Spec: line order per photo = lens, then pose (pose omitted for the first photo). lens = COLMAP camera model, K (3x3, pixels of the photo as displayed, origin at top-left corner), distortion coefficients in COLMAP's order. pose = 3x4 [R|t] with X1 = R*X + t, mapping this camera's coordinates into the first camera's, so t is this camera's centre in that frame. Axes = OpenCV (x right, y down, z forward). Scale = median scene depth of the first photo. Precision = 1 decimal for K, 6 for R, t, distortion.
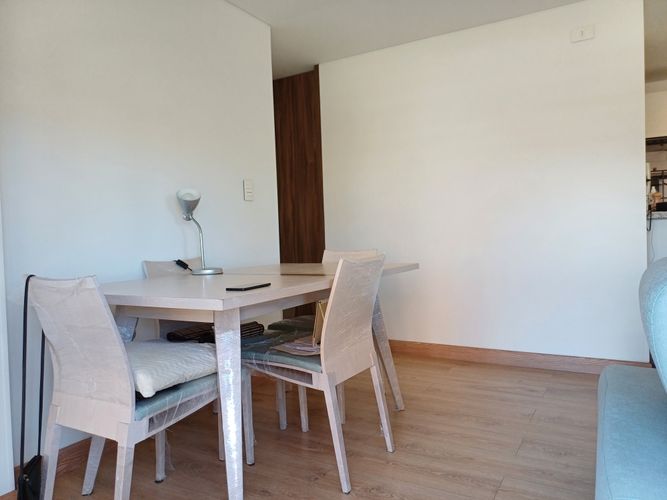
lens RADIAL K [[494.7, 0, 332.0], [0, 494.7, 248.3], [0, 0, 1]] dist [0.048013, -0.024966]
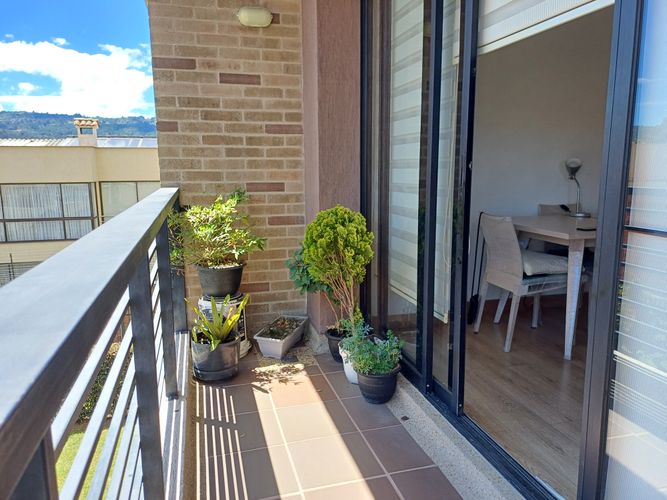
lens RADIAL K [[494.7, 0, 332.5], [0, 494.7, 249.4], [0, 0, 1]] dist [0.048013, -0.024966]
pose [[0.709291, 0.144631, -0.689919, 0.417373], [-0.034757, 0.984711, 0.170696, -0.122900], [0.704058, -0.097093, 0.703473, -0.919017]]
